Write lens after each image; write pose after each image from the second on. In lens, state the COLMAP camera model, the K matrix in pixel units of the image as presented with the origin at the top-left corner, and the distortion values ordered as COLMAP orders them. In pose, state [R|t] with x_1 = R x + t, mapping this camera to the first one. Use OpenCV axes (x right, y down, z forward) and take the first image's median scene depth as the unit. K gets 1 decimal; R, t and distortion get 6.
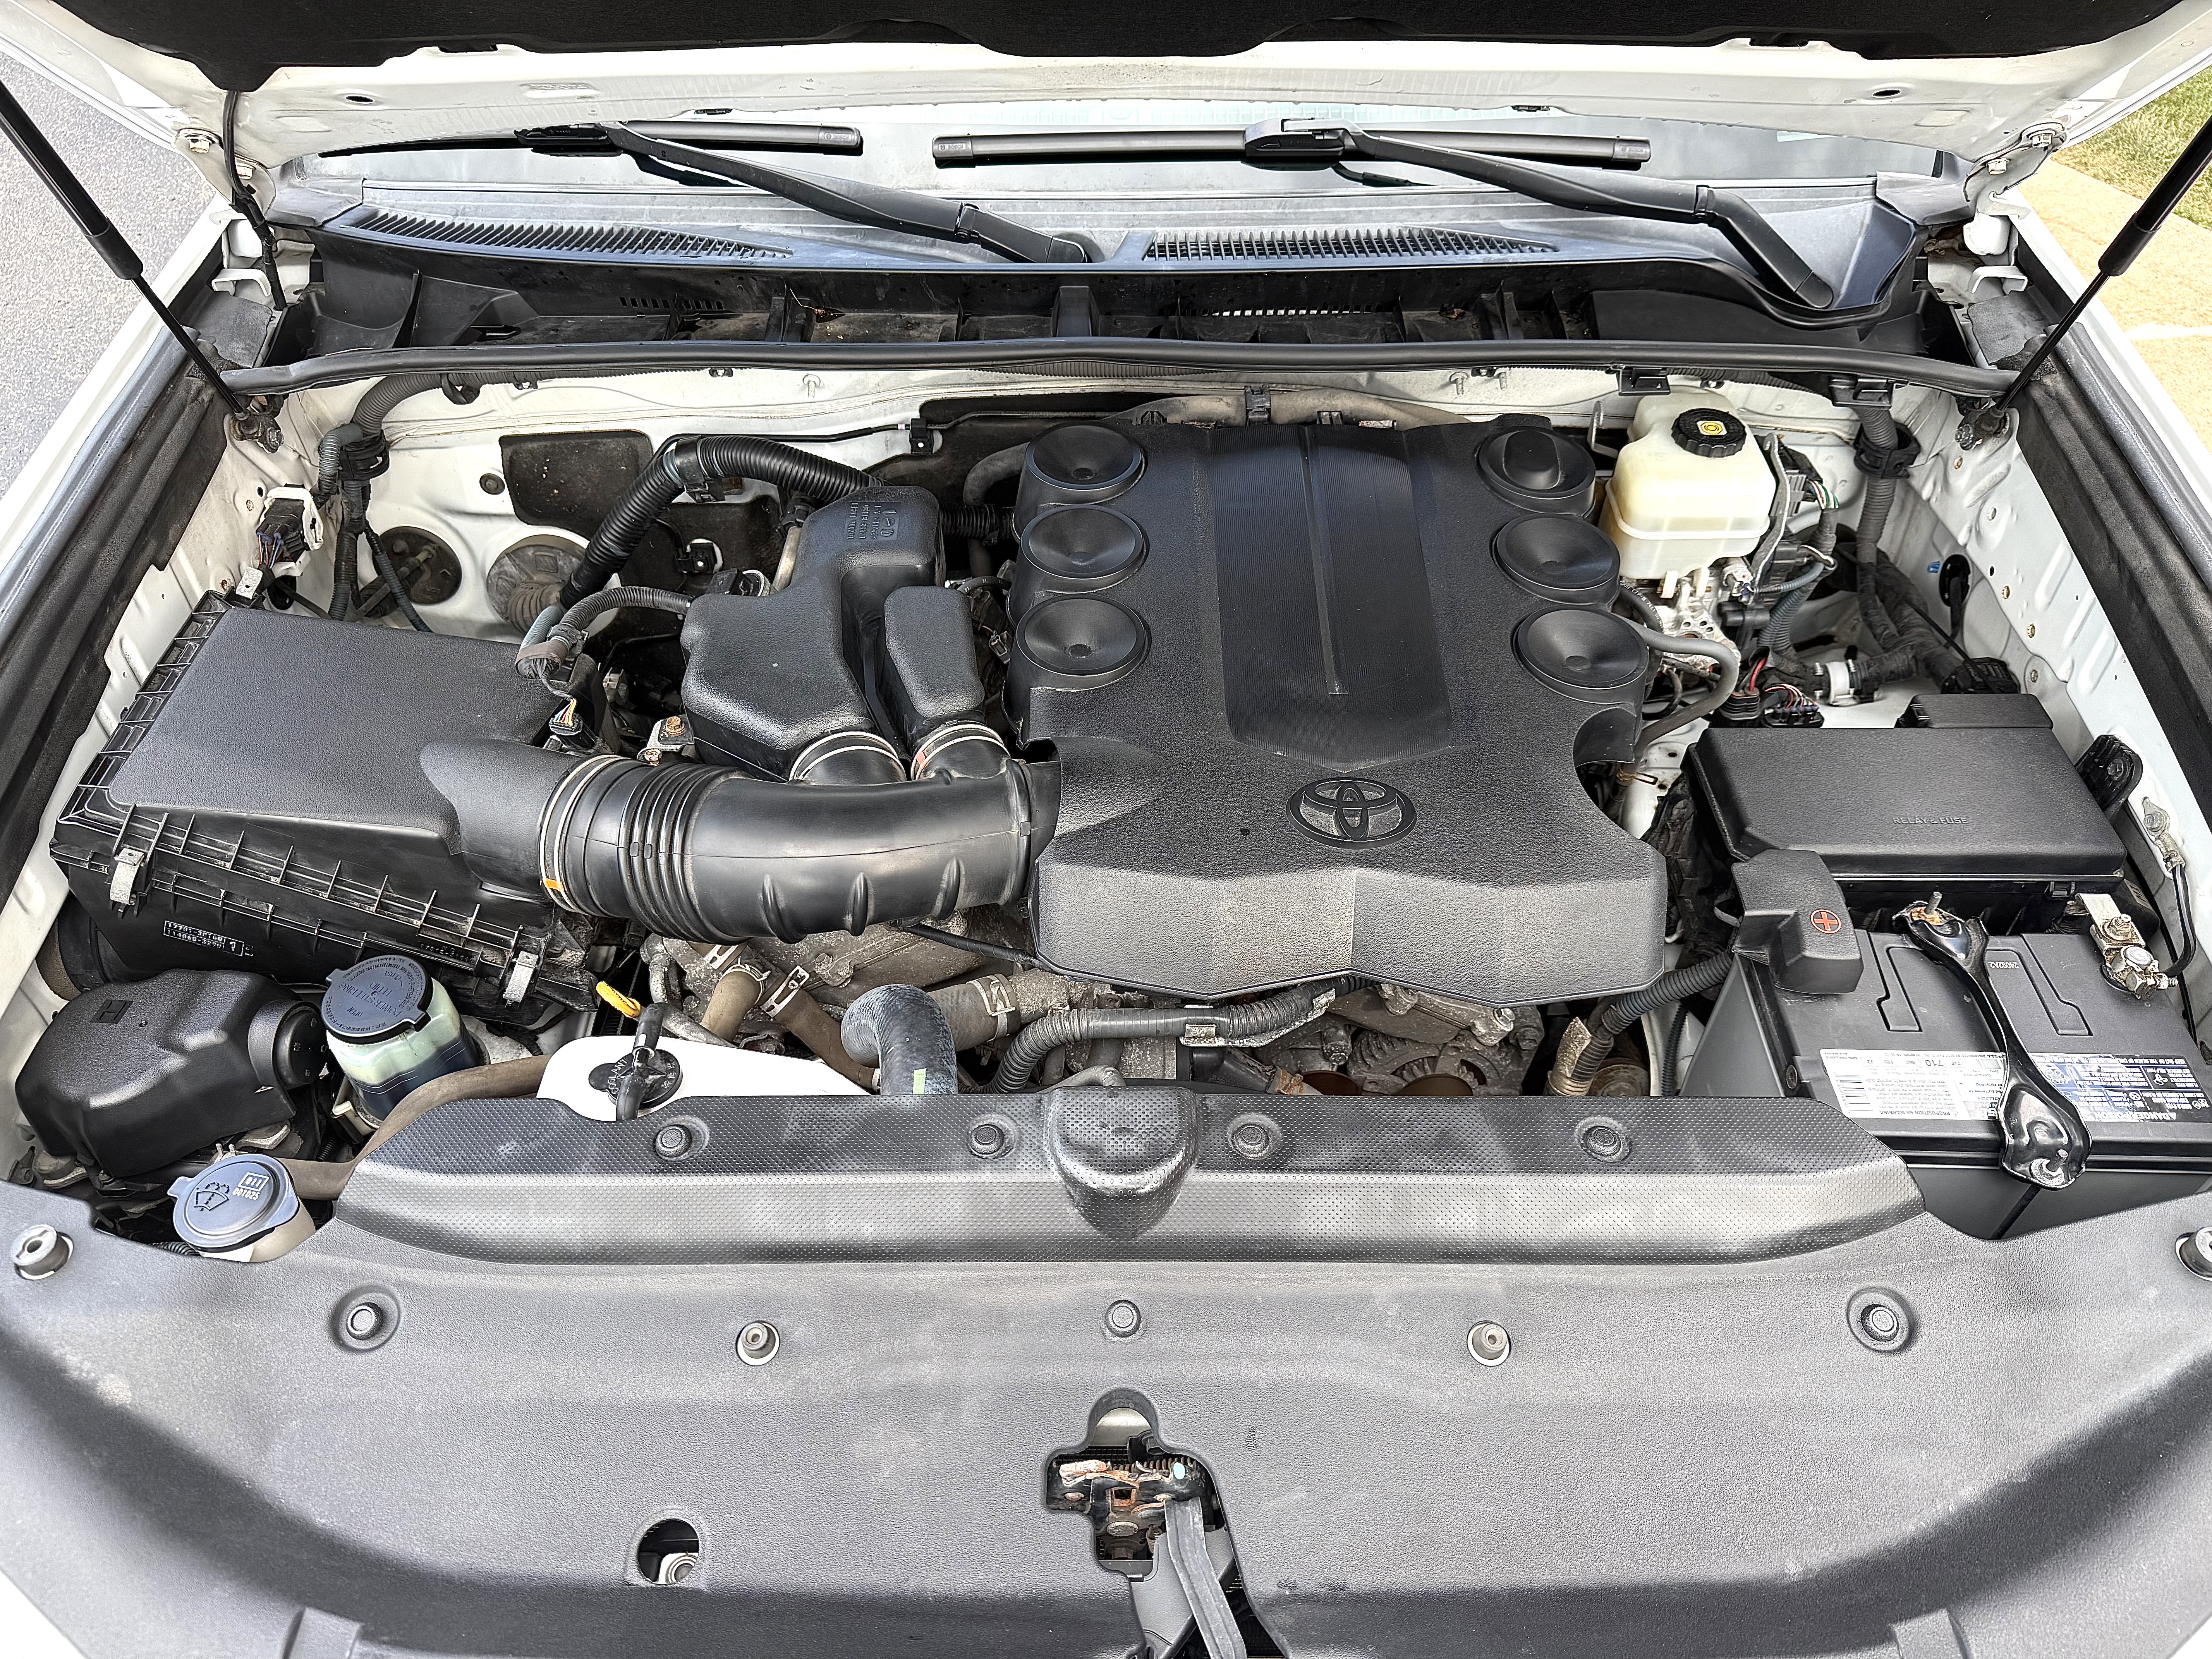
lens RADIAL K [[1550.9, 0, 1065.8], [0, 1550.9, 786.1], [0, 0, 1]] dist [0.005396, -0.018231]
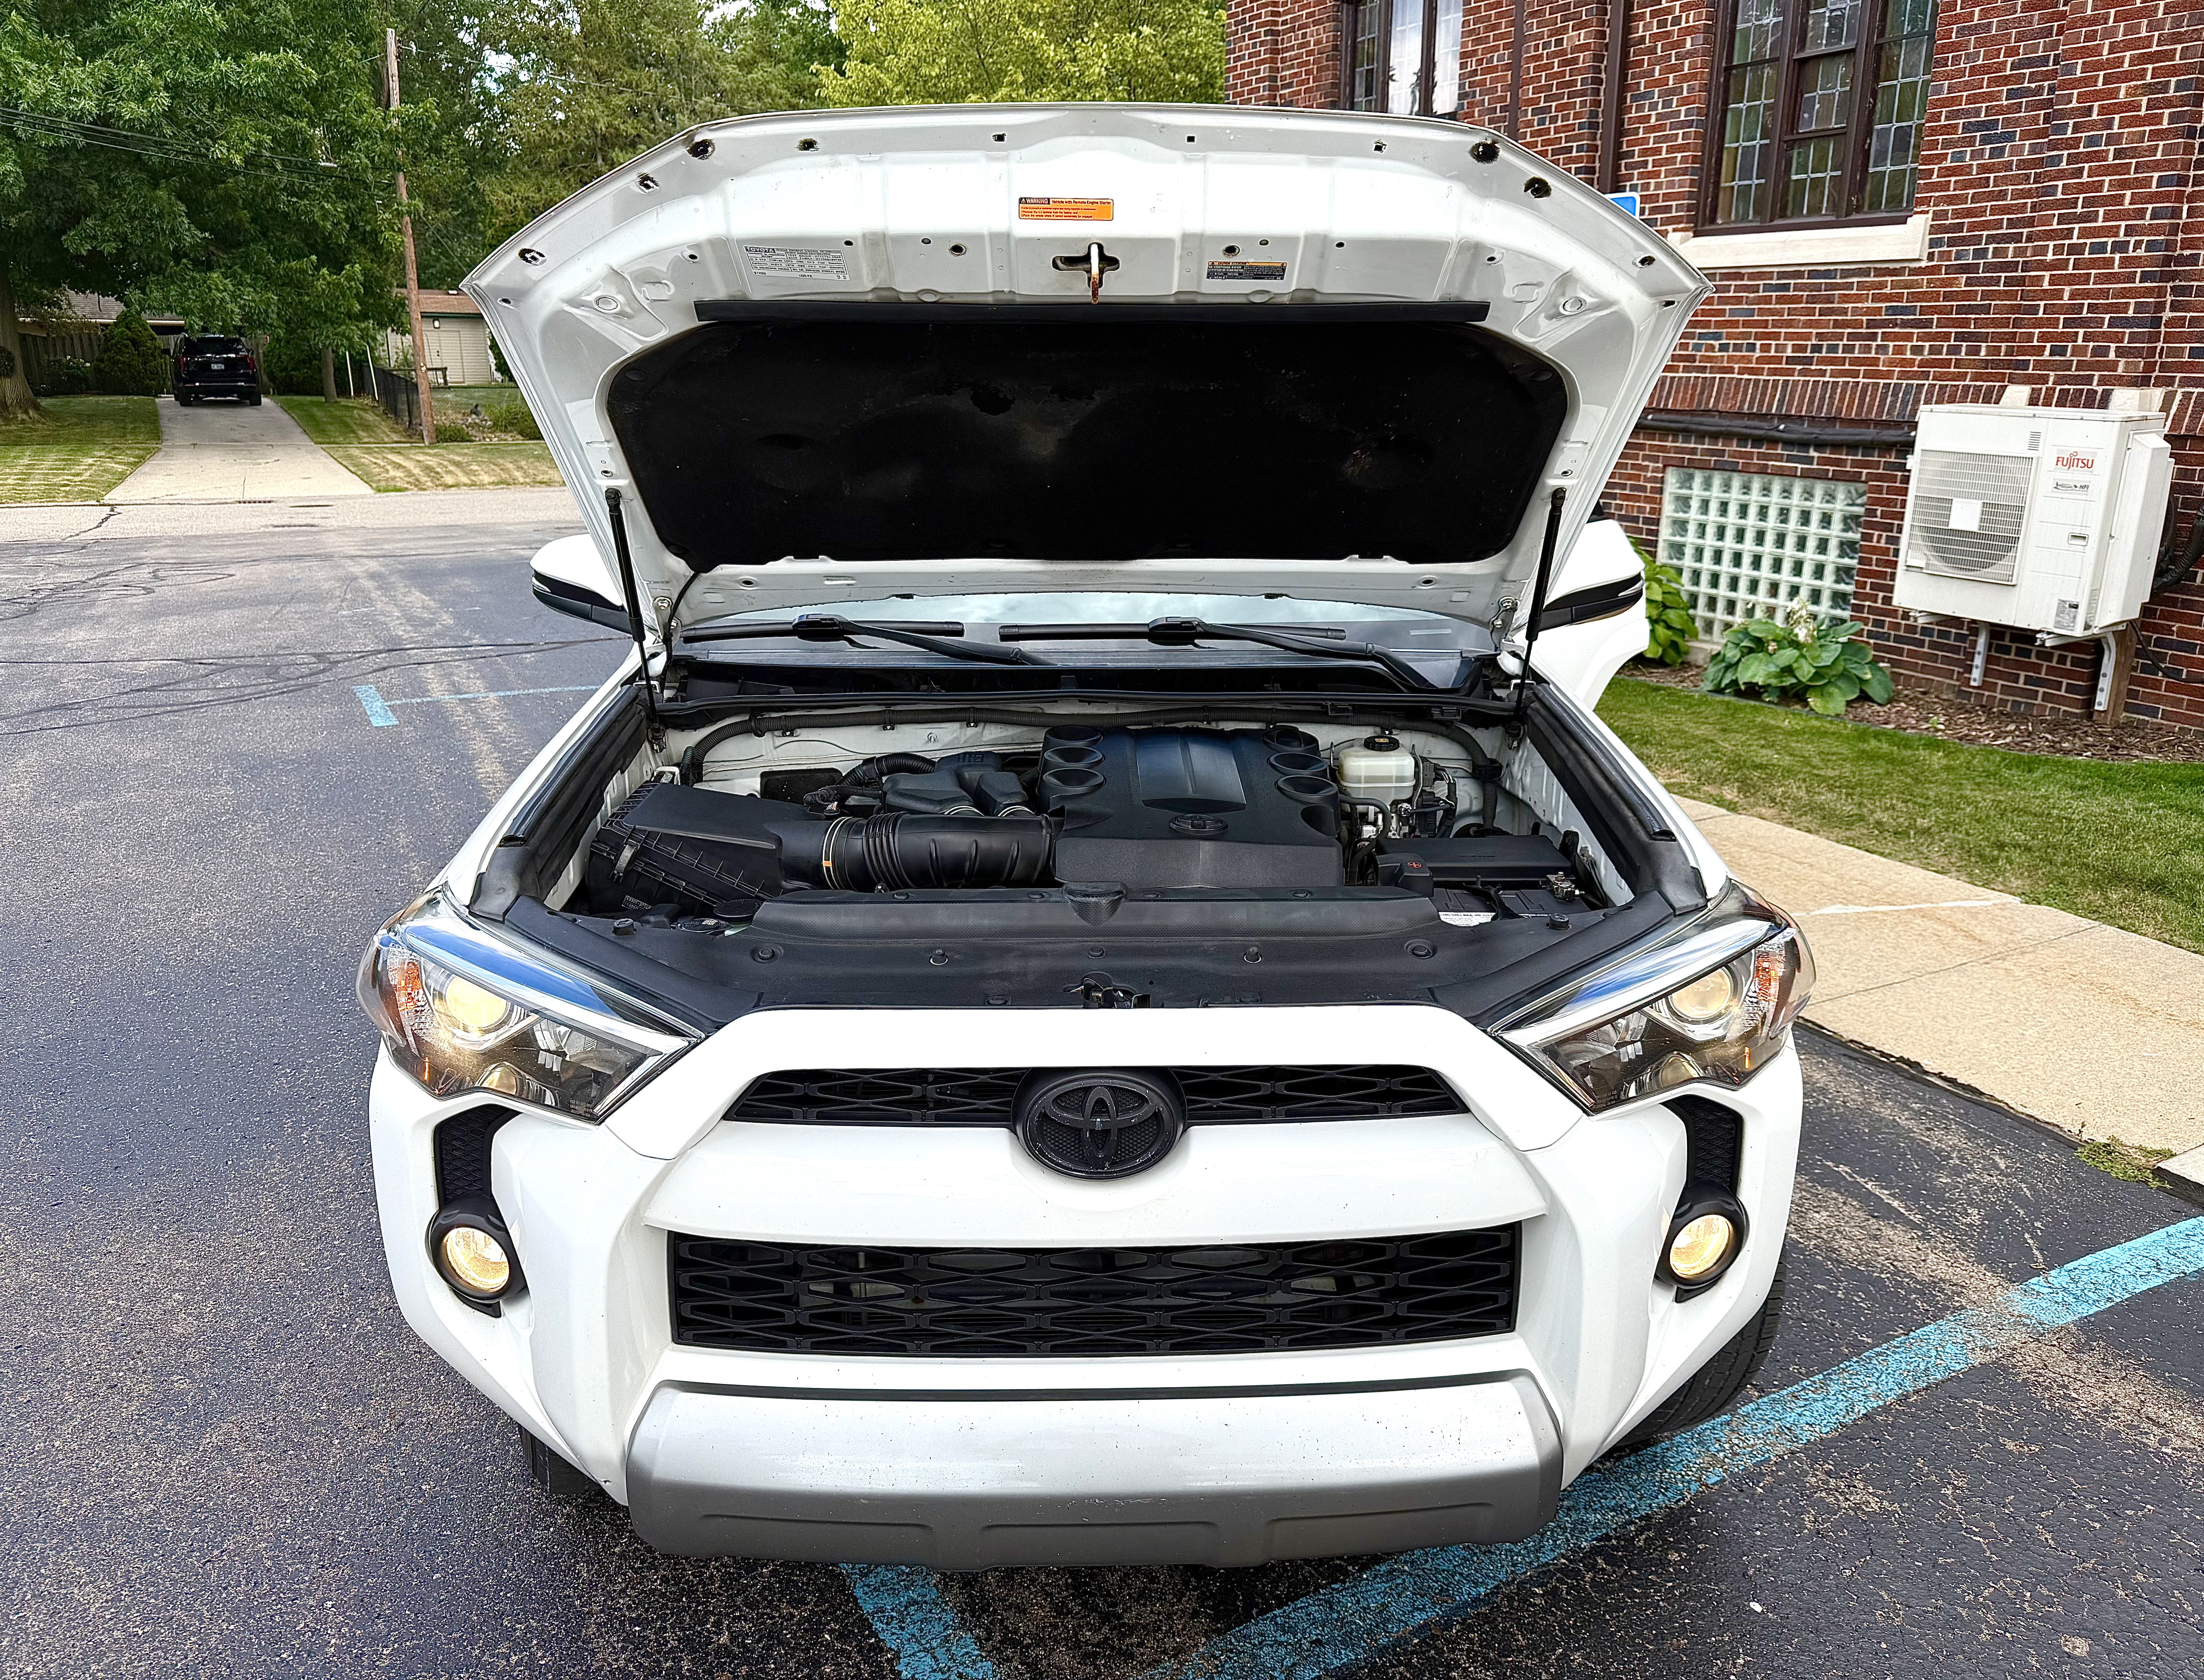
lens RADIAL K [[1583.2, 0, 1084.5], [0, 1583.2, 822.1], [0, 0, 1]] dist [-0.000483, -0.010129]
pose [[0.999633, 0.002604, 0.026969, -0.033100], [0.010336, 0.883451, -0.468410, 0.935071], [-0.025046, 0.468517, 0.883099, -0.861067]]
